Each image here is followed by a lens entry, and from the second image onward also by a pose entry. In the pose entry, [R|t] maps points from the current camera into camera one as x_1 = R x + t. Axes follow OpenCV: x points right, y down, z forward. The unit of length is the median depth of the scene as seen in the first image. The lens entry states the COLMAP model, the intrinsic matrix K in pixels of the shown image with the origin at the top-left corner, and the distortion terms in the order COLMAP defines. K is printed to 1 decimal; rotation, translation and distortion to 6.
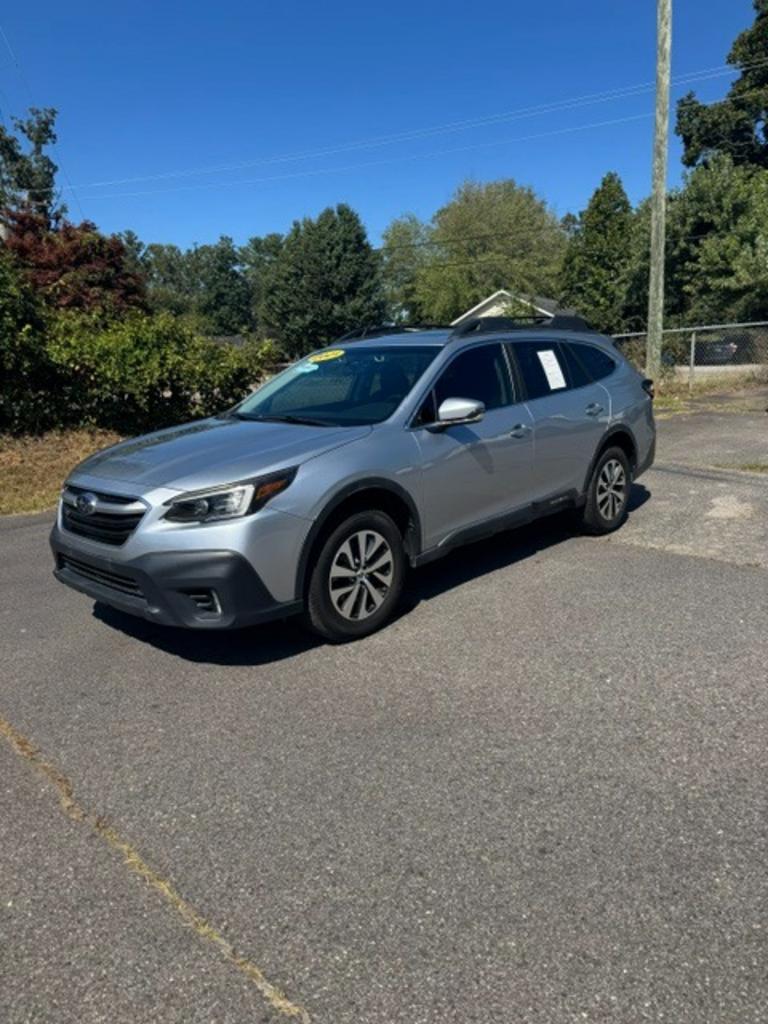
lens RADIAL K [[731.2, 0, 390.0], [0, 731.2, 513.1], [0, 0, 1]] dist [-0.004174, 0.001022]
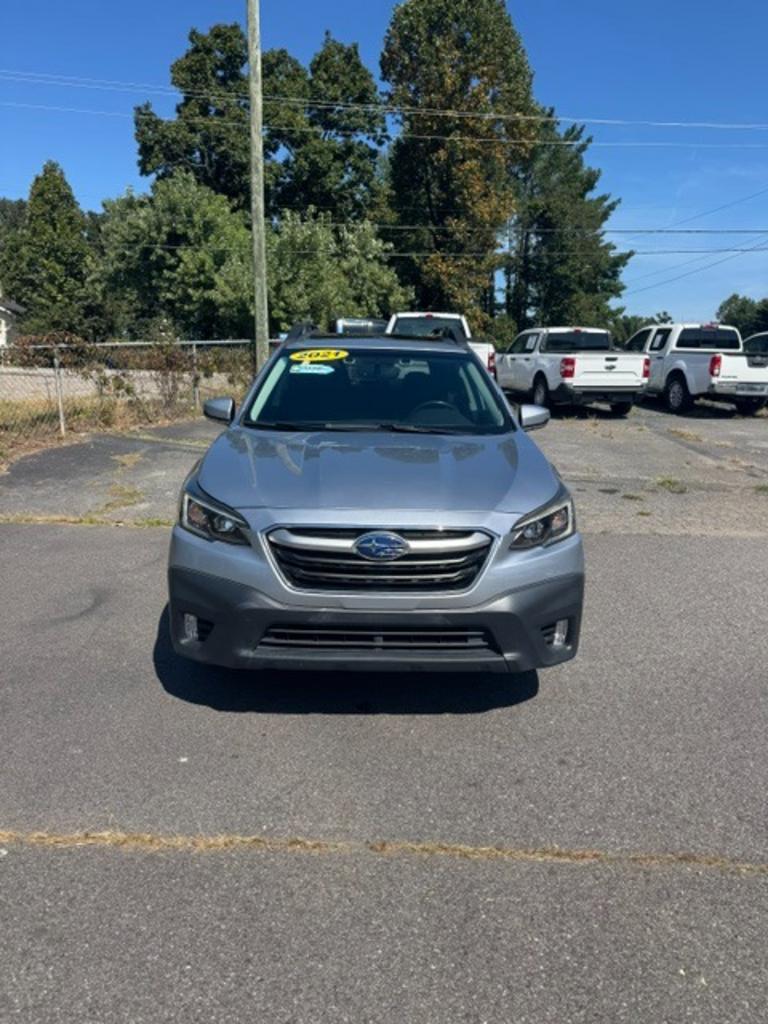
lens RADIAL K [[731.2, 0, 390.0], [0, 731.2, 513.1], [0, 0, 1]] dist [-0.004174, 0.001022]
pose [[0.723093, -0.091203, 0.684703, -0.093383], [0.093260, 0.995059, 0.034053, -0.007174], [-0.684426, 0.039232, 0.728026, 0.043245]]
